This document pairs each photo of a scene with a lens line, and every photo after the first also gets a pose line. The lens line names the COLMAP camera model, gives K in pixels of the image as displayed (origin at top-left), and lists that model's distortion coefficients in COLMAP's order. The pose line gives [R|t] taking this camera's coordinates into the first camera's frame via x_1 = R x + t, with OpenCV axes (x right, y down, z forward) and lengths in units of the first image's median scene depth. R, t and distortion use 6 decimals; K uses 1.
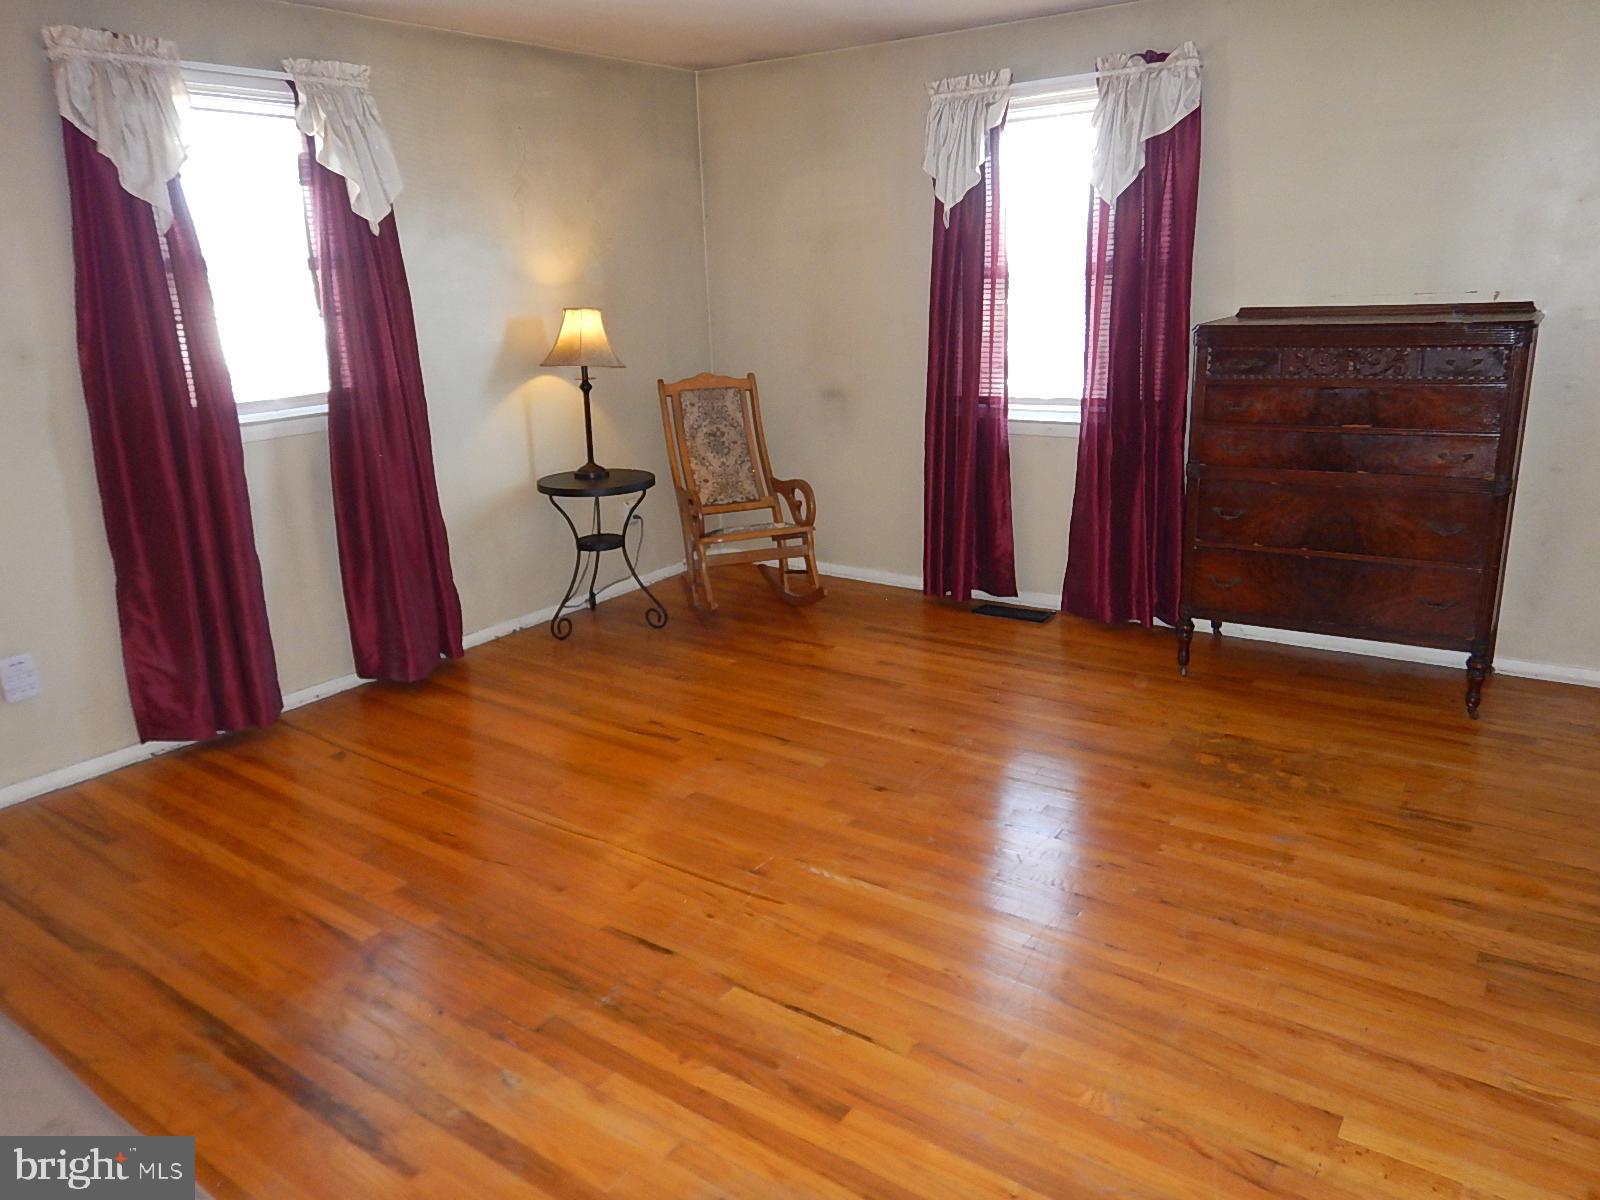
lens RADIAL K [[1159.3, 0, 800.4], [0, 1159.3, 596.1], [0, 0, 1]] dist [0.028290, 0.008456]
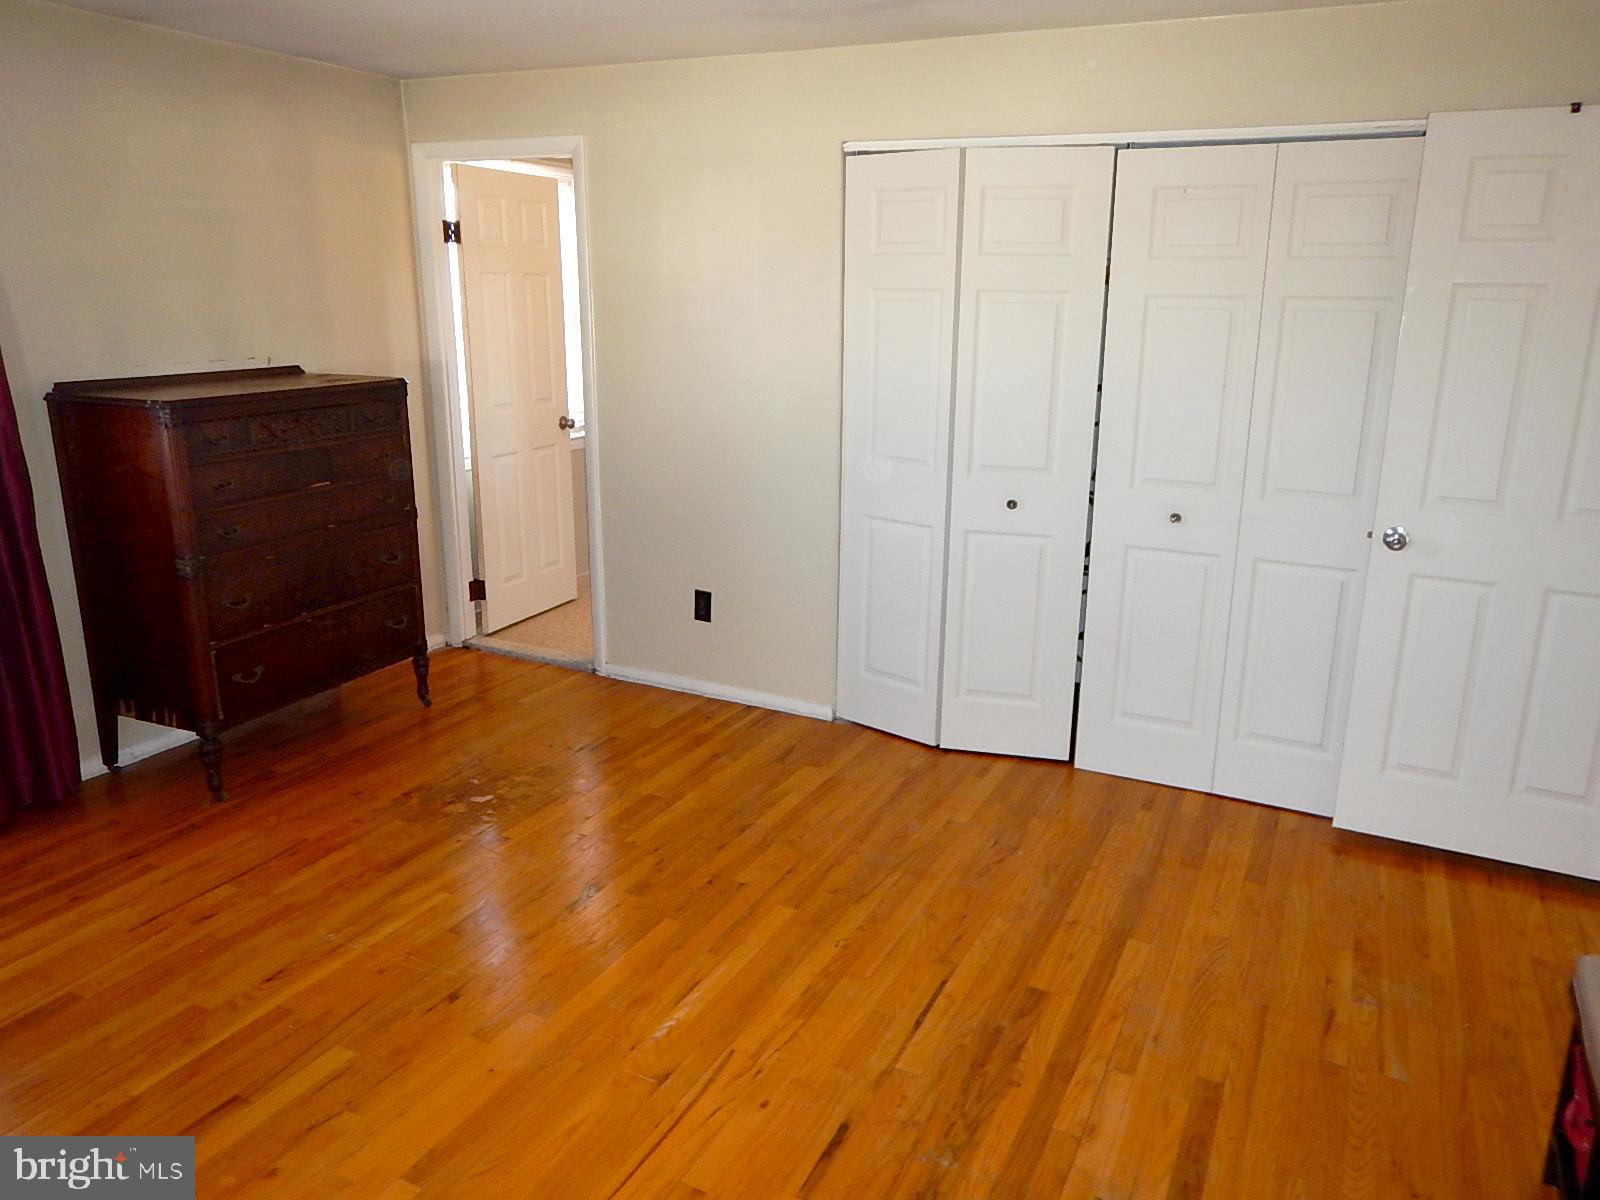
lens RADIAL K [[1159.3, 0, 801.8], [0, 1159.3, 601.5], [0, 0, 1]] dist [0.028290, 0.008456]
pose [[-0.165129, -0.222453, 0.960857, -0.786645], [0.266846, 0.927819, 0.260663, -0.261882], [-0.949487, 0.299444, -0.093850, 0.929571]]
